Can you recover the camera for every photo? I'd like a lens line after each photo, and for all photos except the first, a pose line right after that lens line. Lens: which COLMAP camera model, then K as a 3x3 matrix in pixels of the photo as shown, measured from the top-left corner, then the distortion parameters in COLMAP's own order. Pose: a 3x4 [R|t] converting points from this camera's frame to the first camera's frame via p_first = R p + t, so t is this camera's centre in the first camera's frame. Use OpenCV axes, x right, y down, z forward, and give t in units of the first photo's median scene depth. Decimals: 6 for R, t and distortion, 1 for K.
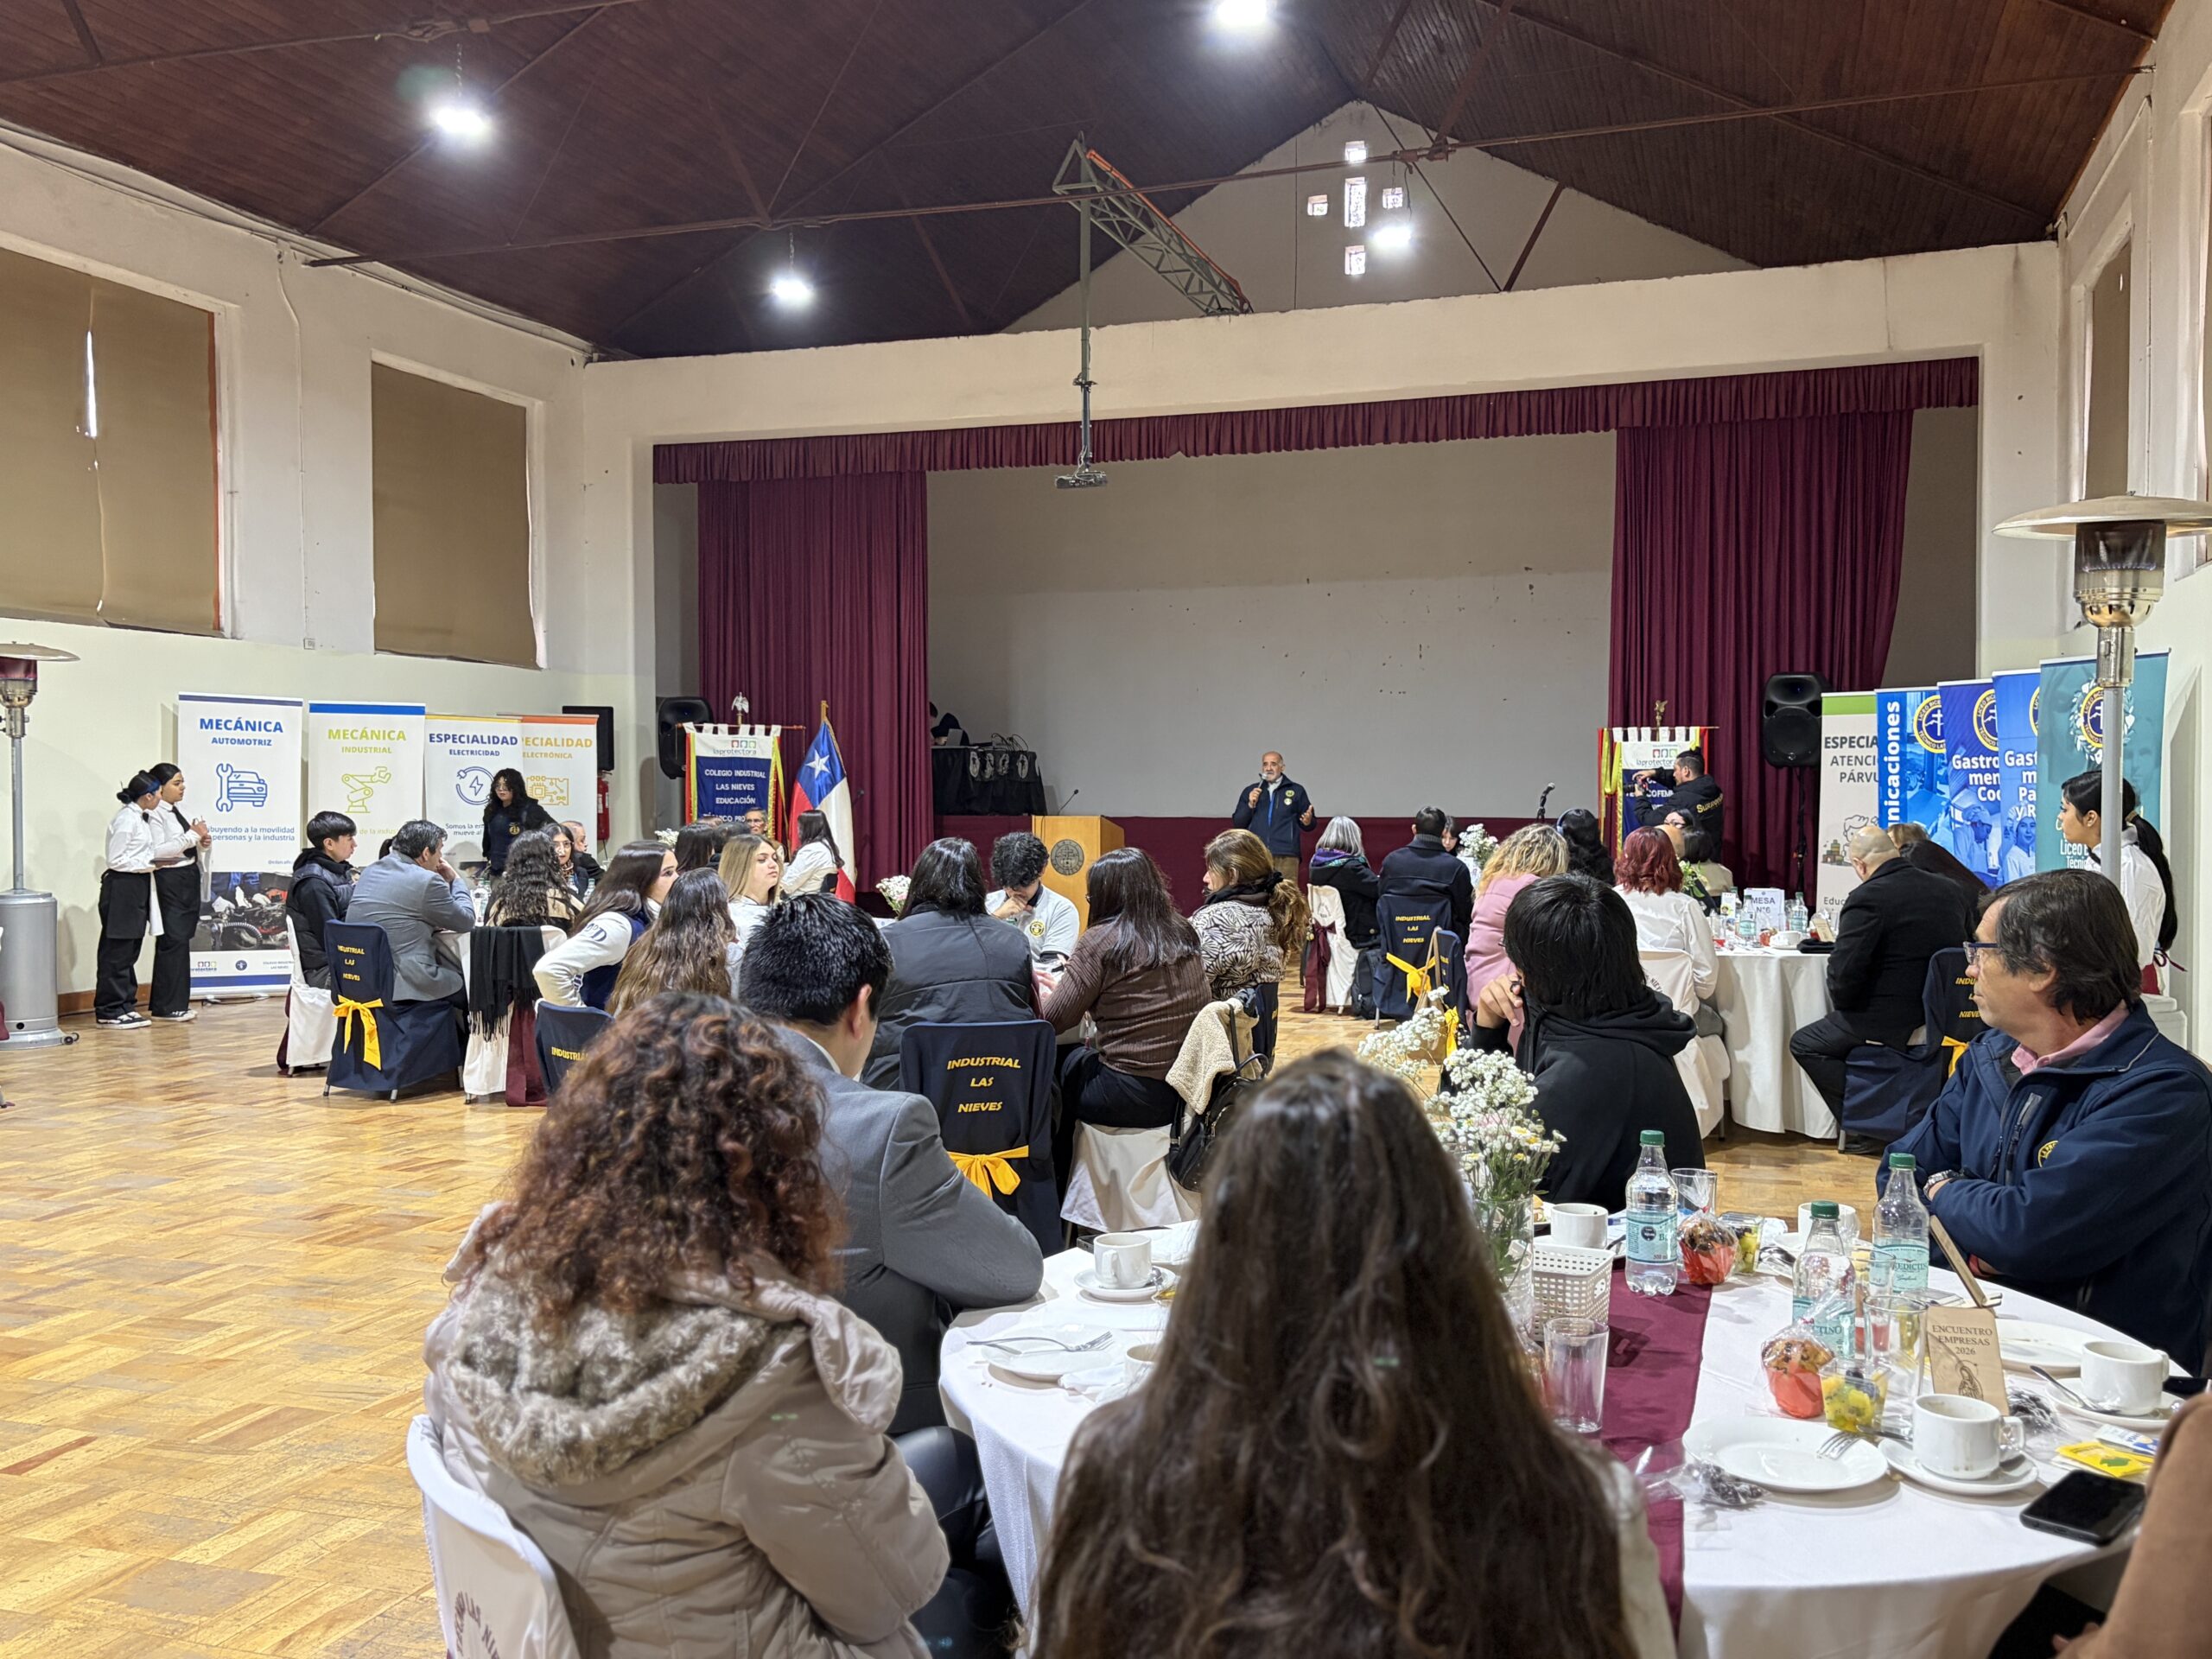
lens RADIAL K [[1949.1, 0, 1100.2], [0, 1949.1, 836.3], [0, 0, 1]] dist [0.016331, 0.008627]
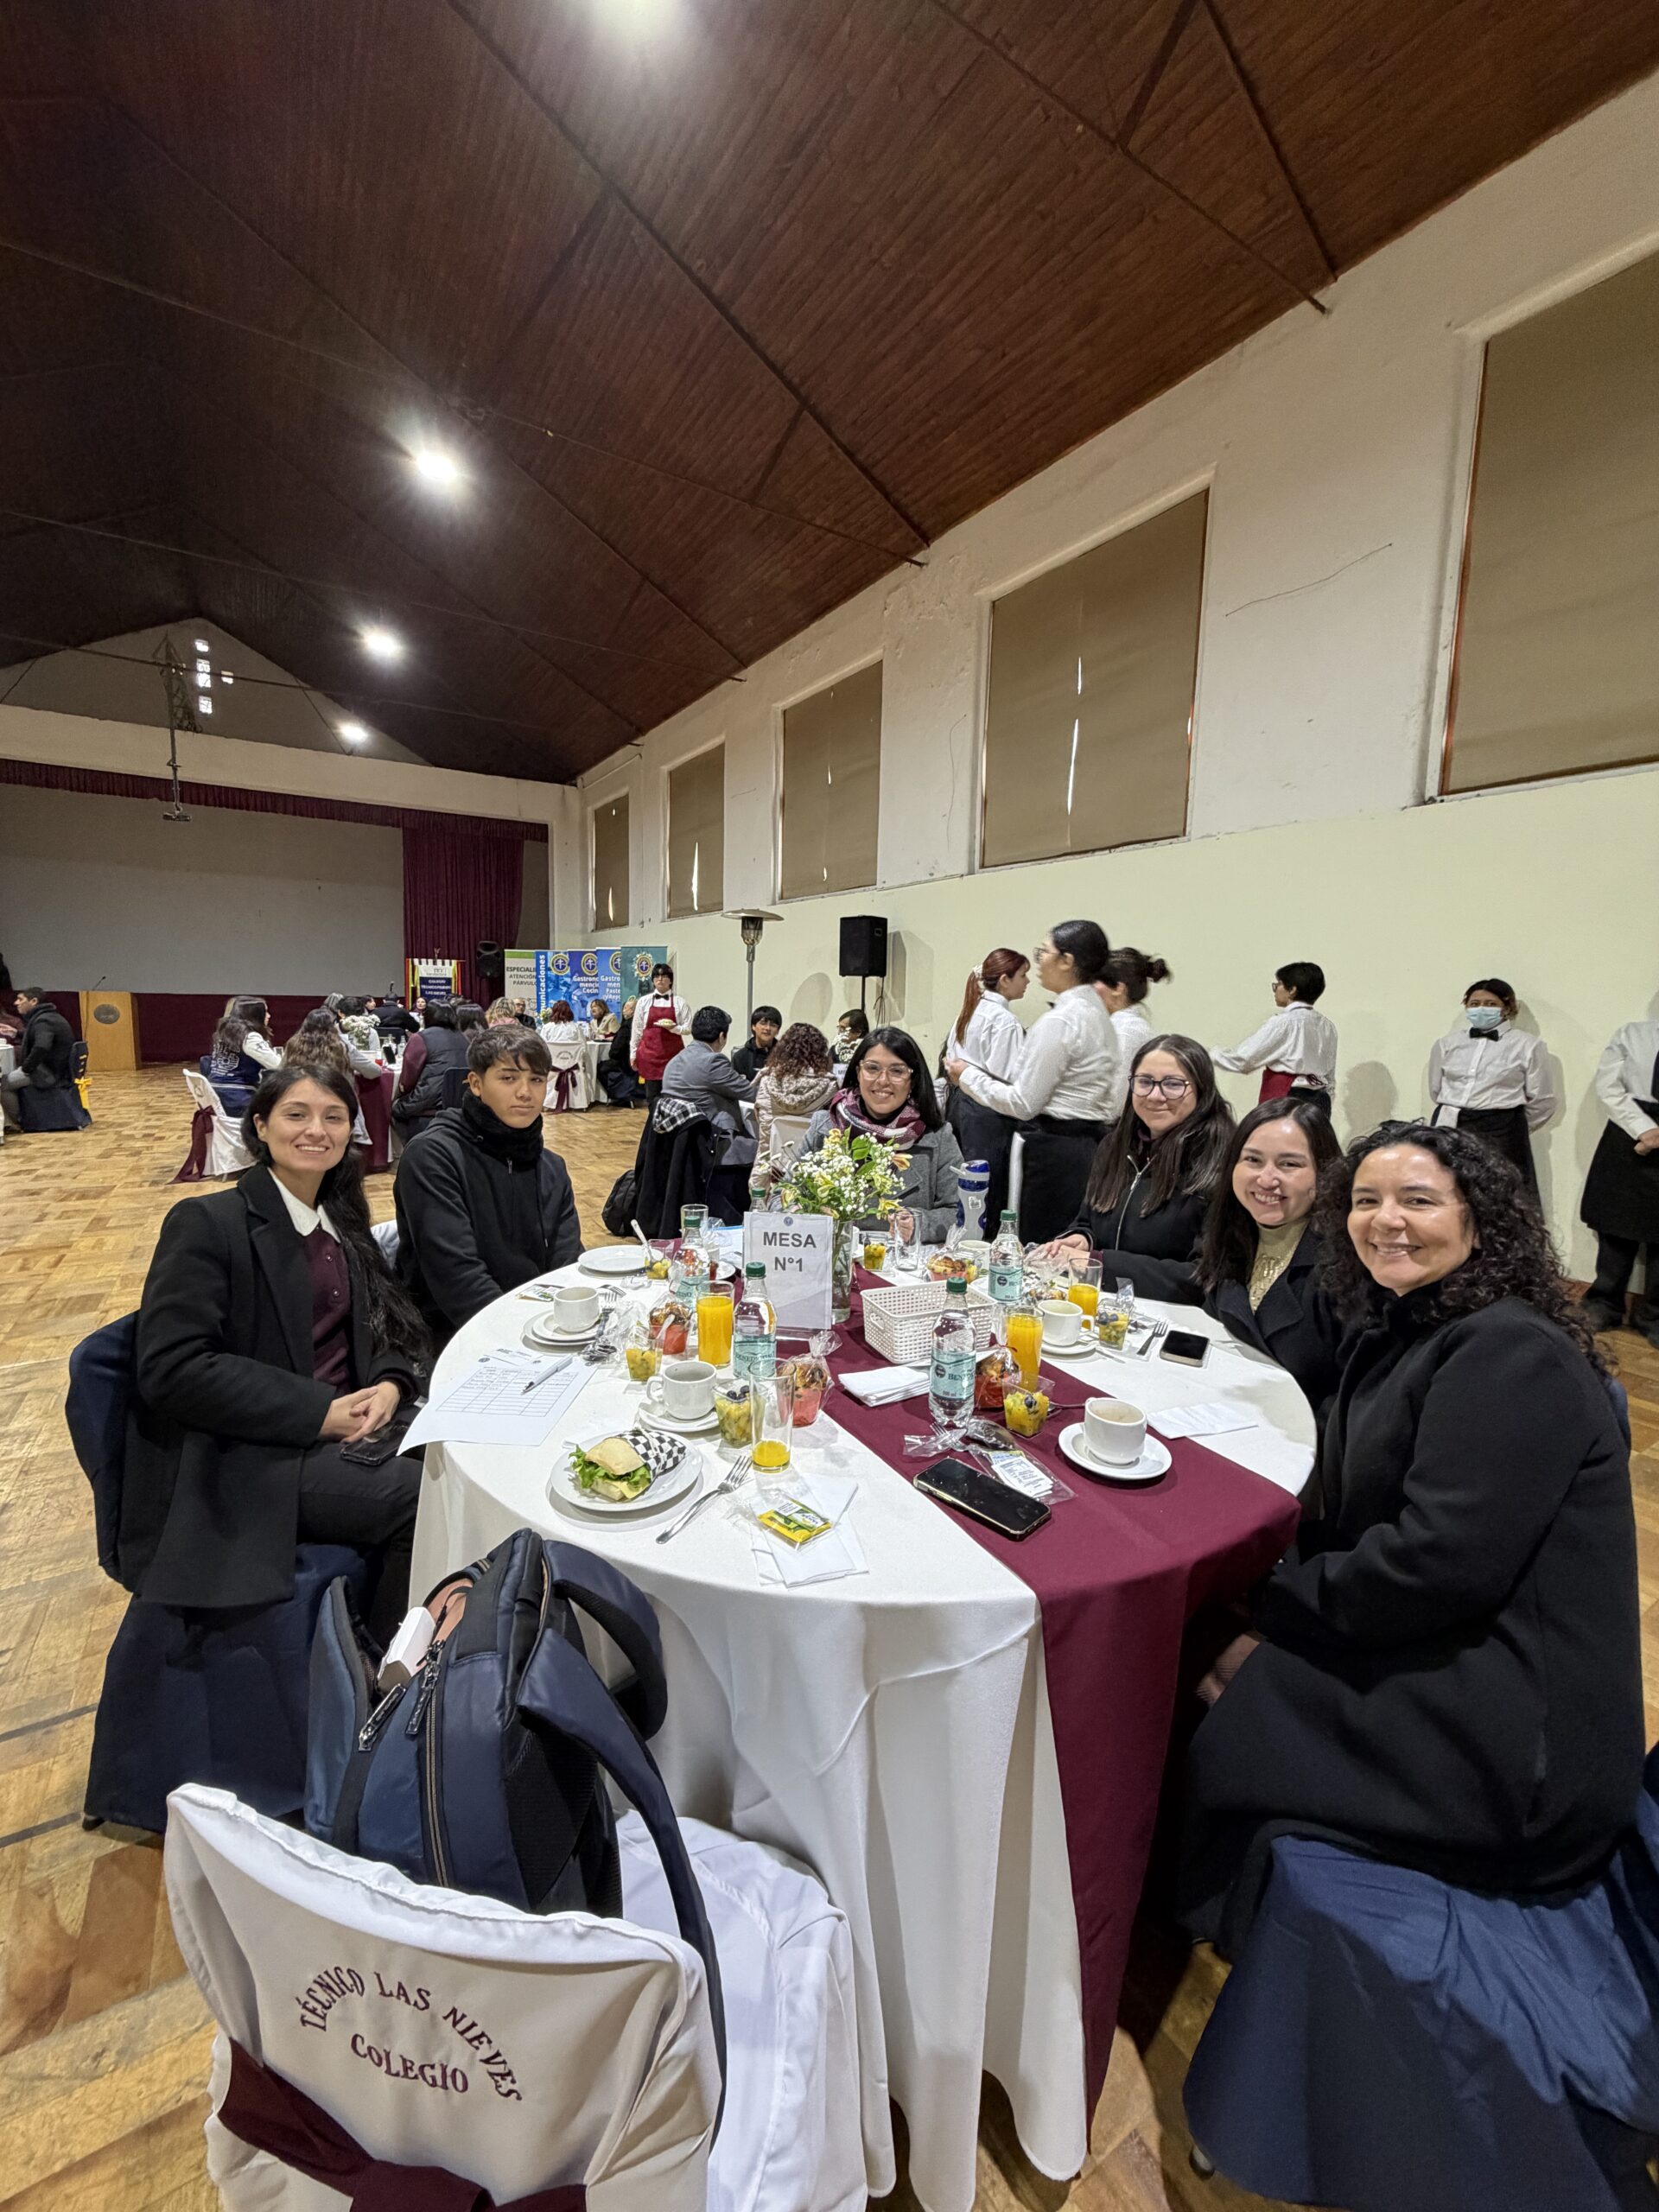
lens RADIAL K [[874.6, 0, 822.2], [0, 874.6, 1098.8], [0, 0, 1]] dist [-0.000632, -0.000461]
pose [[0.629503, -0.072817, 0.773579, -0.260025], [-0.005203, 0.995182, 0.097911, 0.007076], [-0.776981, -0.065660, 0.626091, -0.056075]]
